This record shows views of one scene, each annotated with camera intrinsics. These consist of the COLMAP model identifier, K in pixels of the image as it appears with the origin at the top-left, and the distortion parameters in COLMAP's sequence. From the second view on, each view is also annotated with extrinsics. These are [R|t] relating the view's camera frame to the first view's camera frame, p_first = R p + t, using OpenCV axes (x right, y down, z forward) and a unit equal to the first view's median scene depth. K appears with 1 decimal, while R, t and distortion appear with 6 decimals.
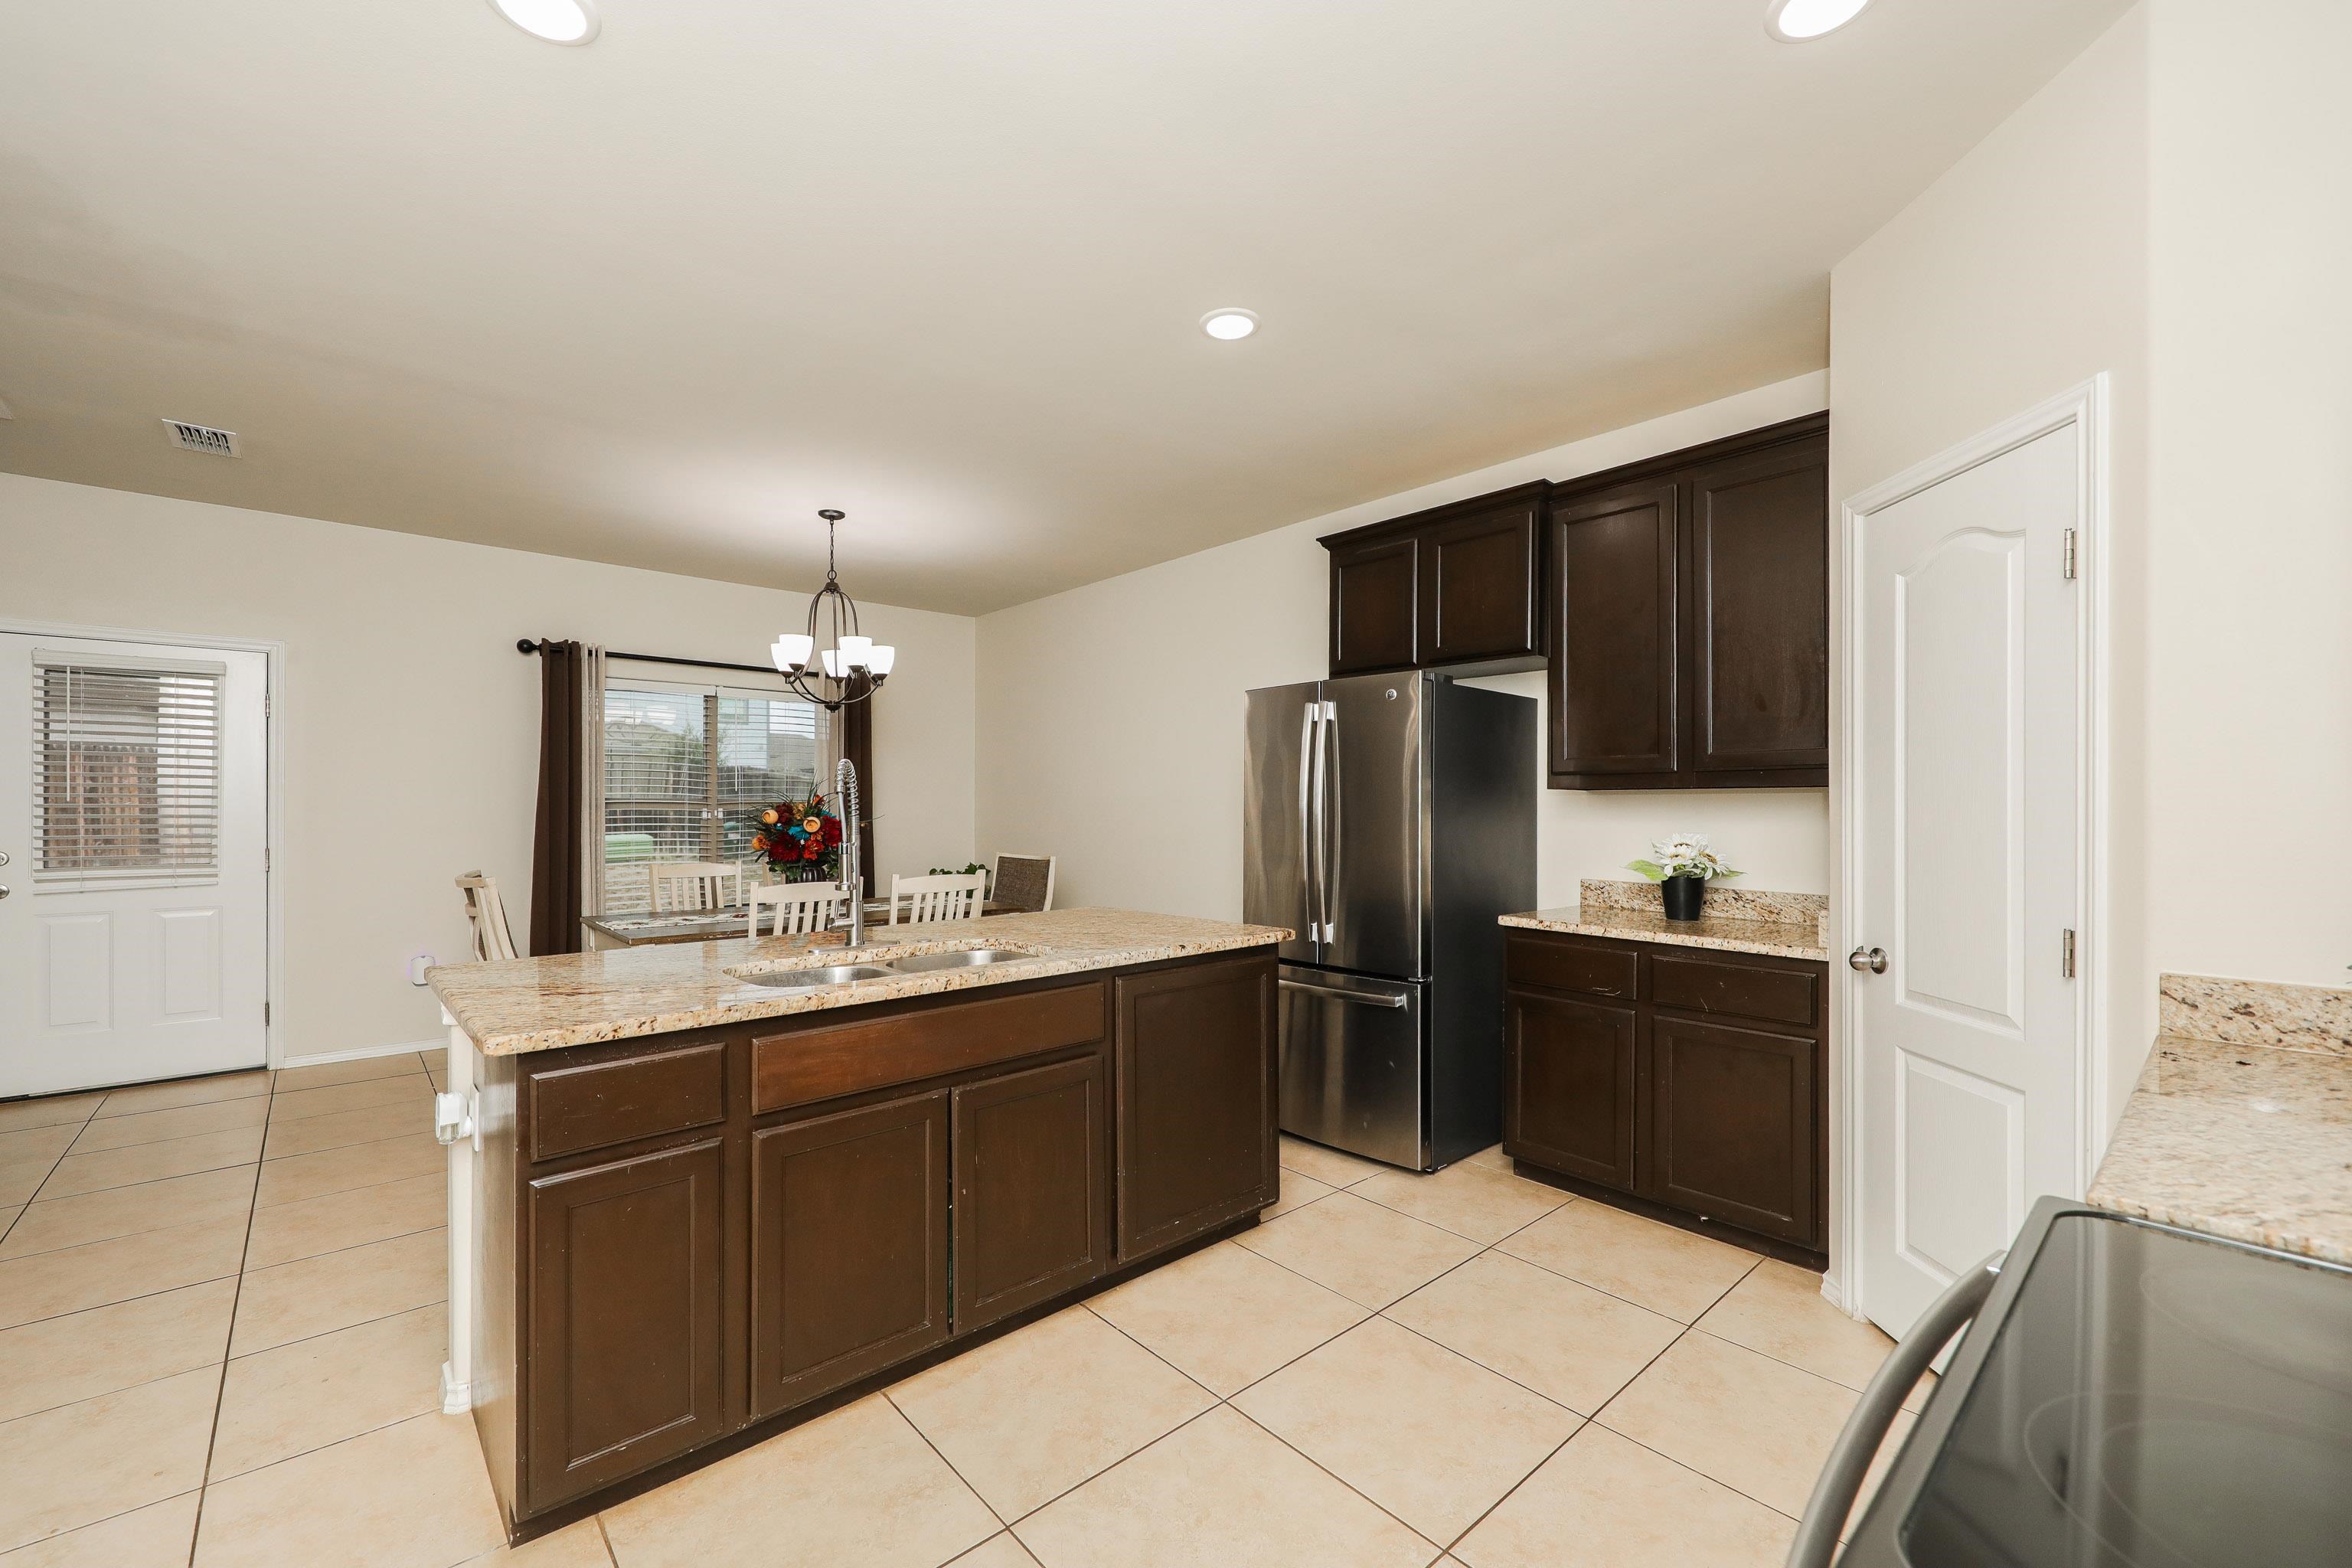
lens RADIAL K [[965.4, 0, 1178.4], [0, 965.4, 805.4], [0, 0, 1]] dist [0.001731, -0.000247]
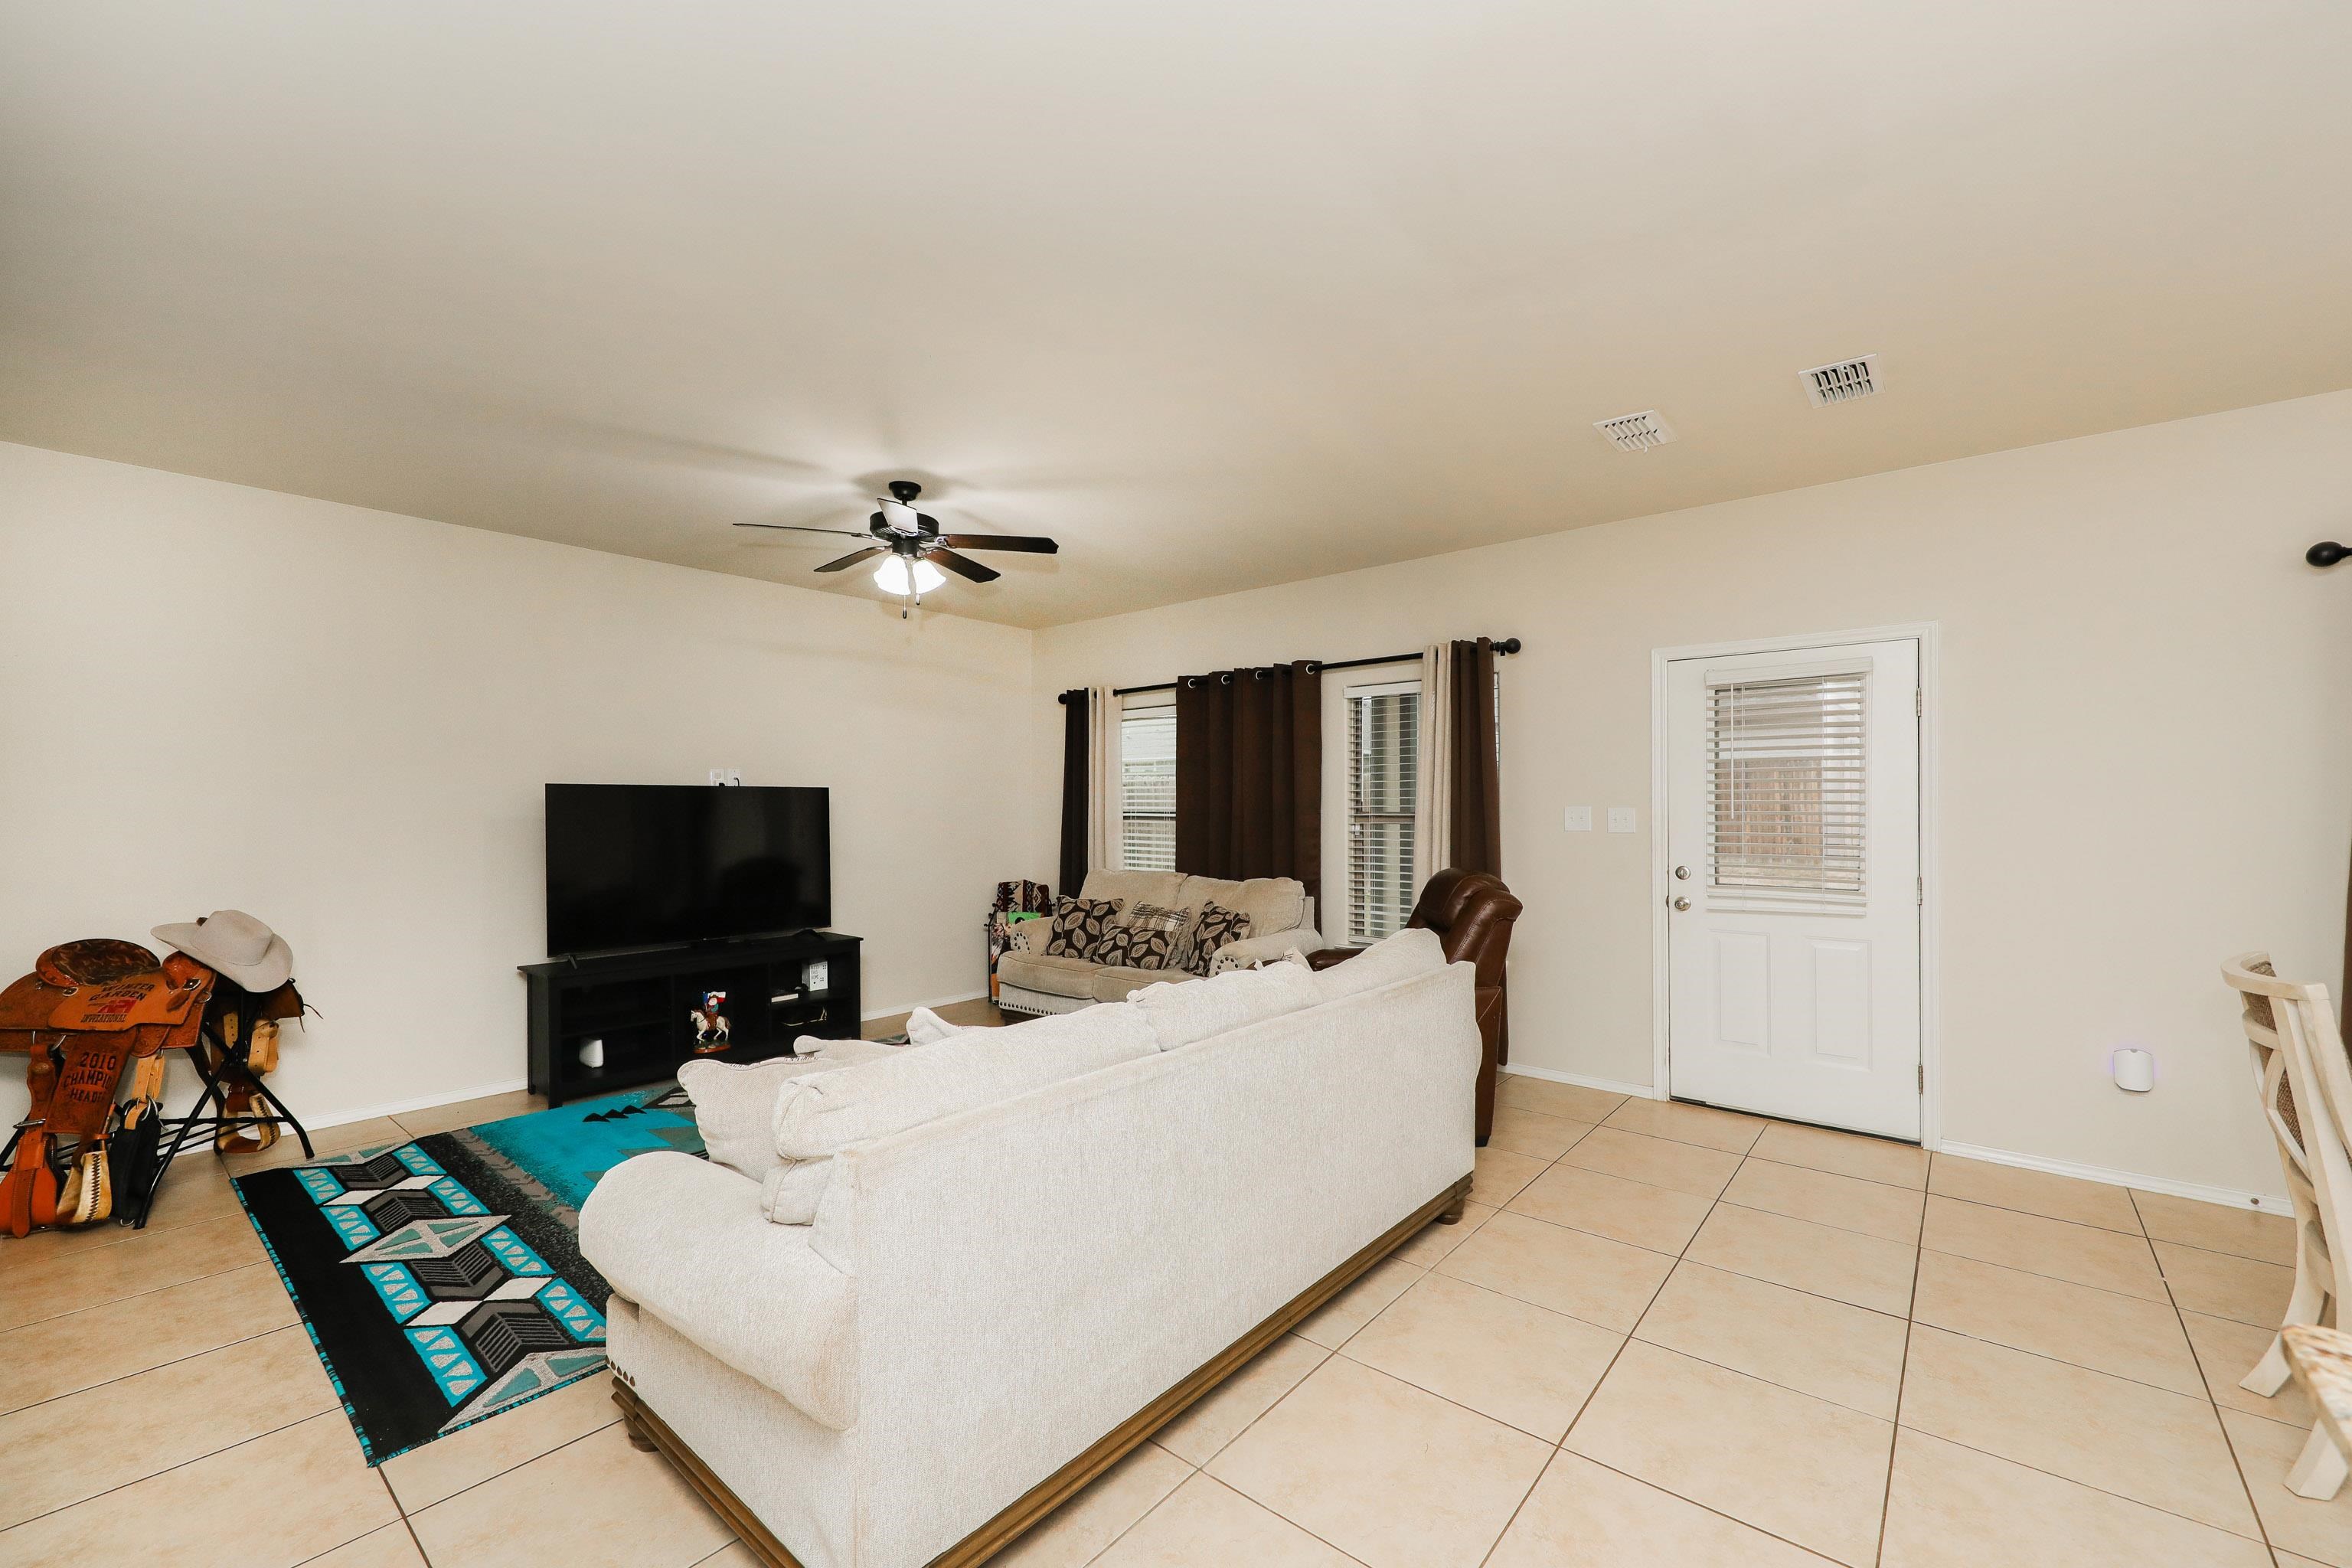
lens RADIAL K [[952.7, 0, 1174.8], [0, 952.7, 804.2], [0, 0, 1]] dist [0.001997, -0.000635]
pose [[0.144570, -0.005283, -0.989480, -0.248277], [0.001983, 0.999985, -0.005050, -0.015353], [0.989493, -0.001232, 0.144578, 0.274867]]
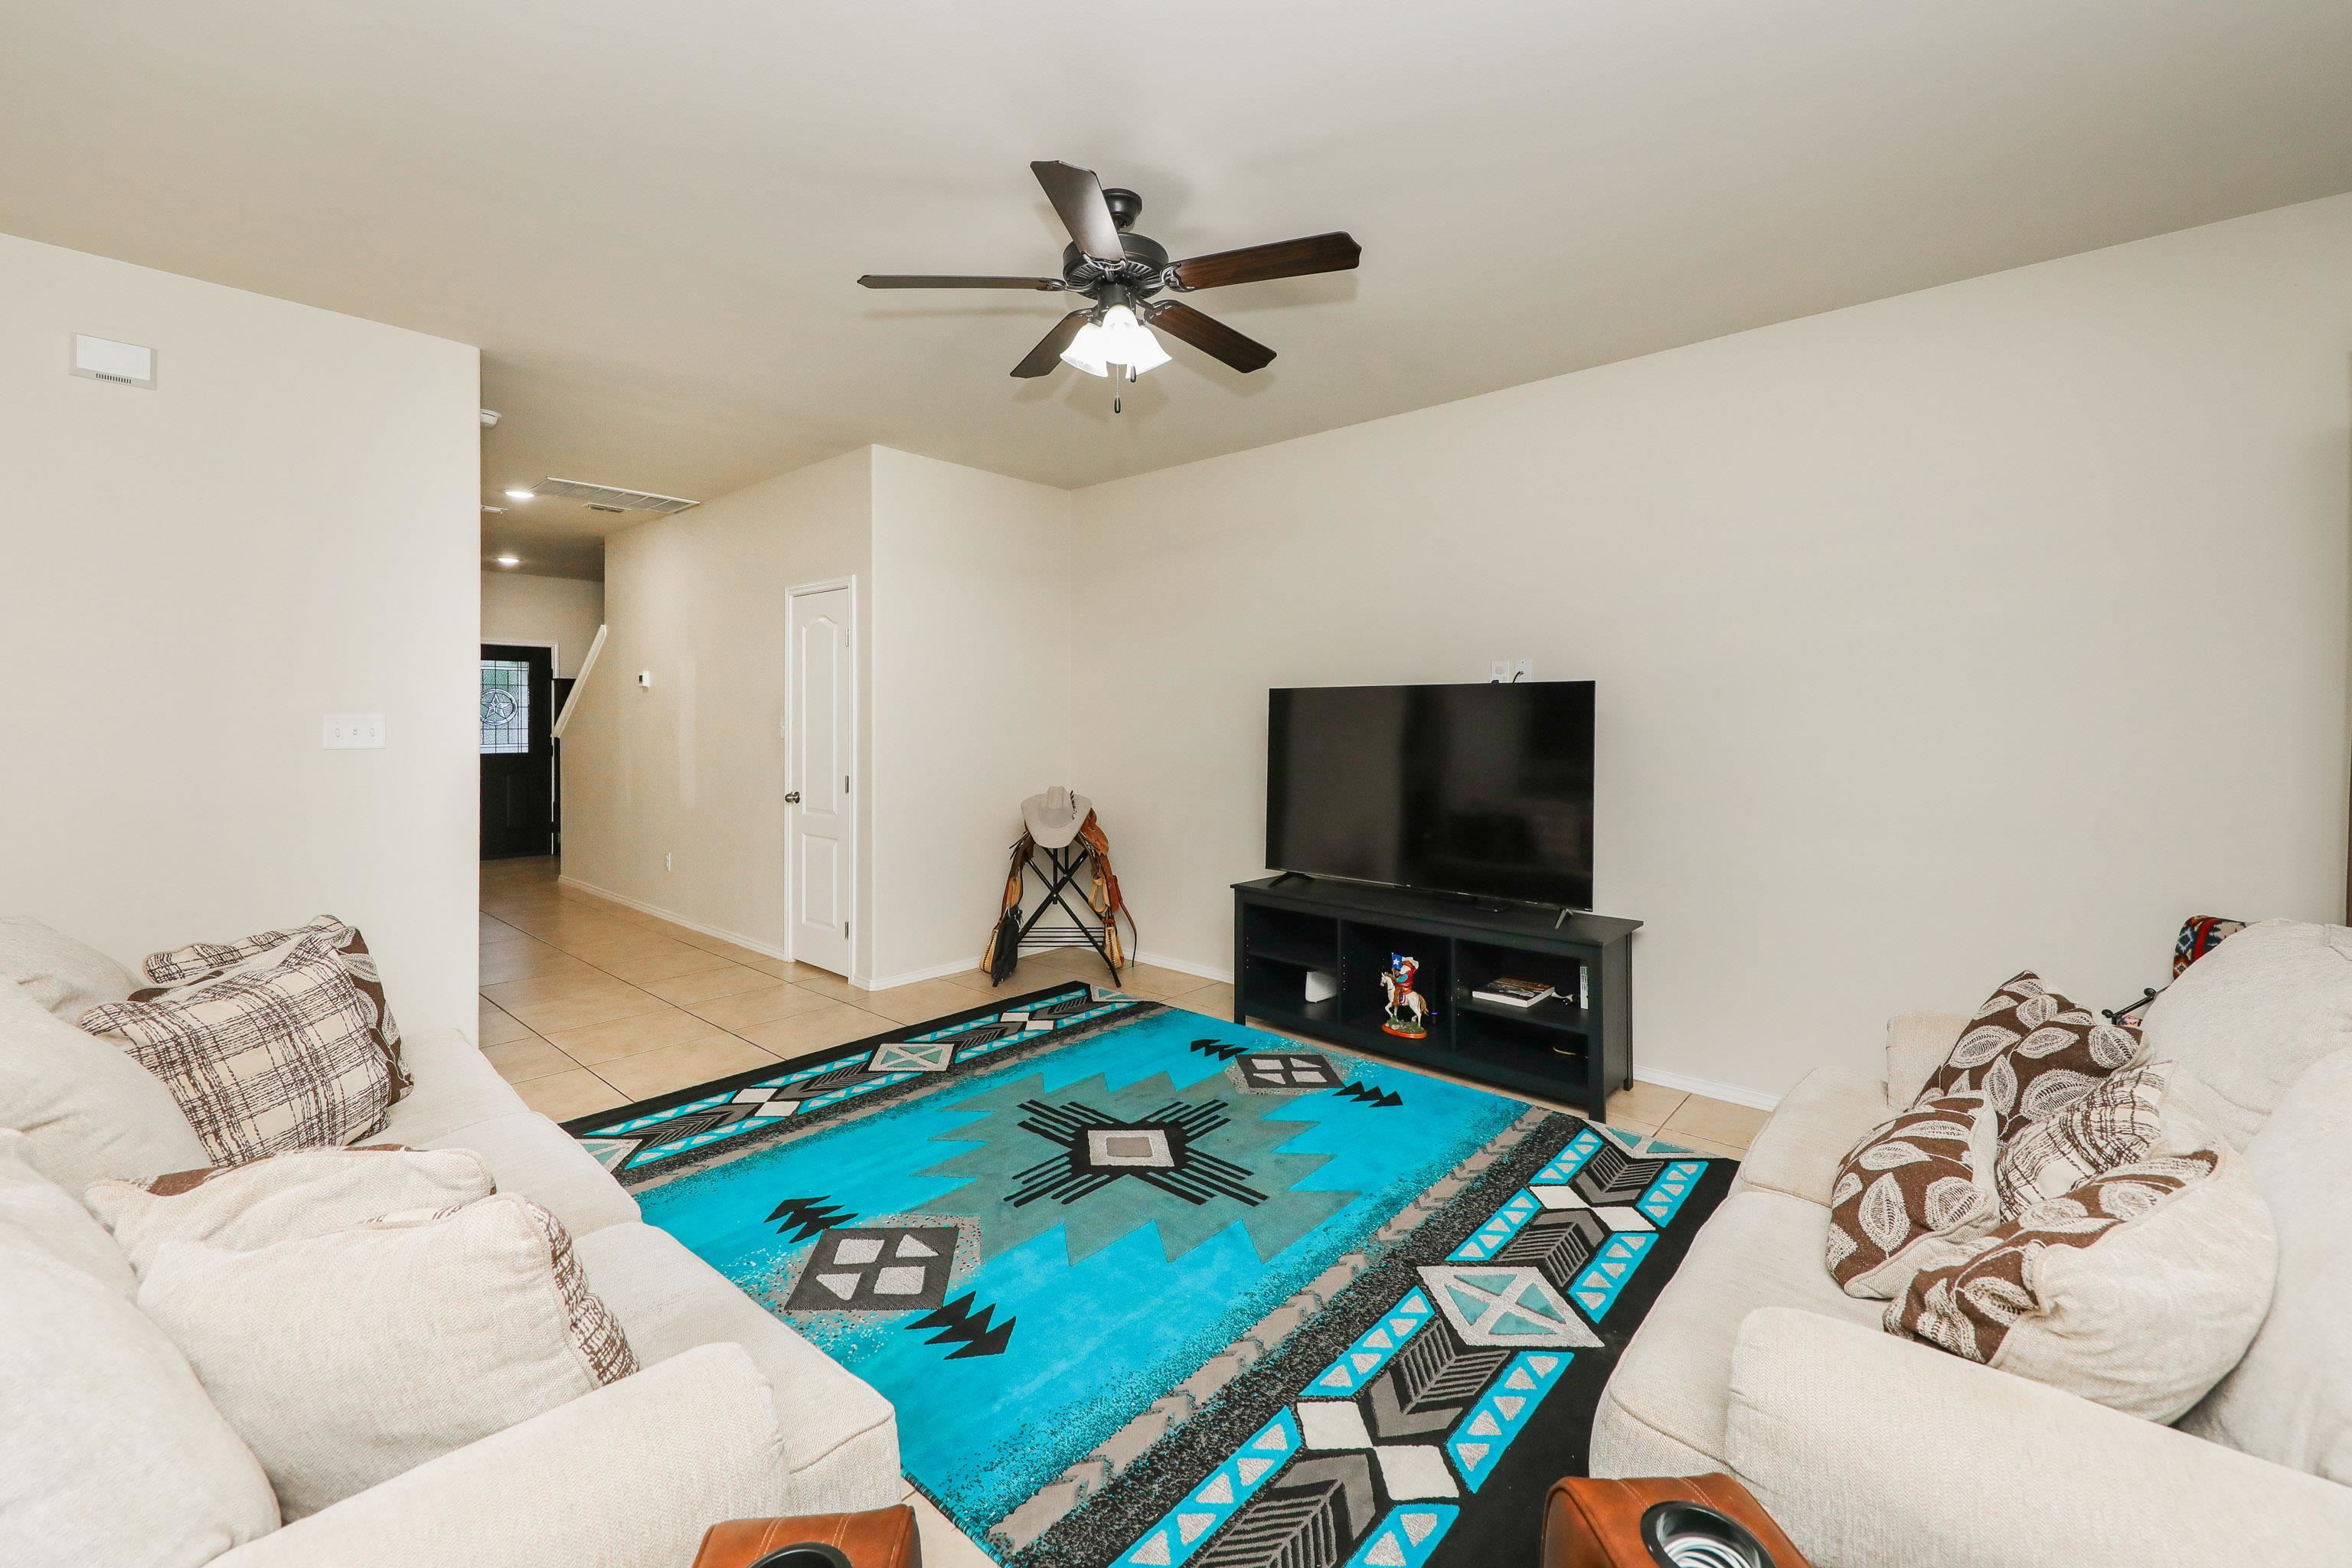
lens RADIAL K [[974.0, 0, 1182.5], [0, 974.0, 708.8], [0, 0, 1]] dist [0.001607, -0.000014]
pose [[-0.992081, -0.005255, -0.125487, -1.134635], [-0.004541, 0.999972, -0.005977, -0.016086], [0.125515, -0.005359, -0.992077, 0.741746]]
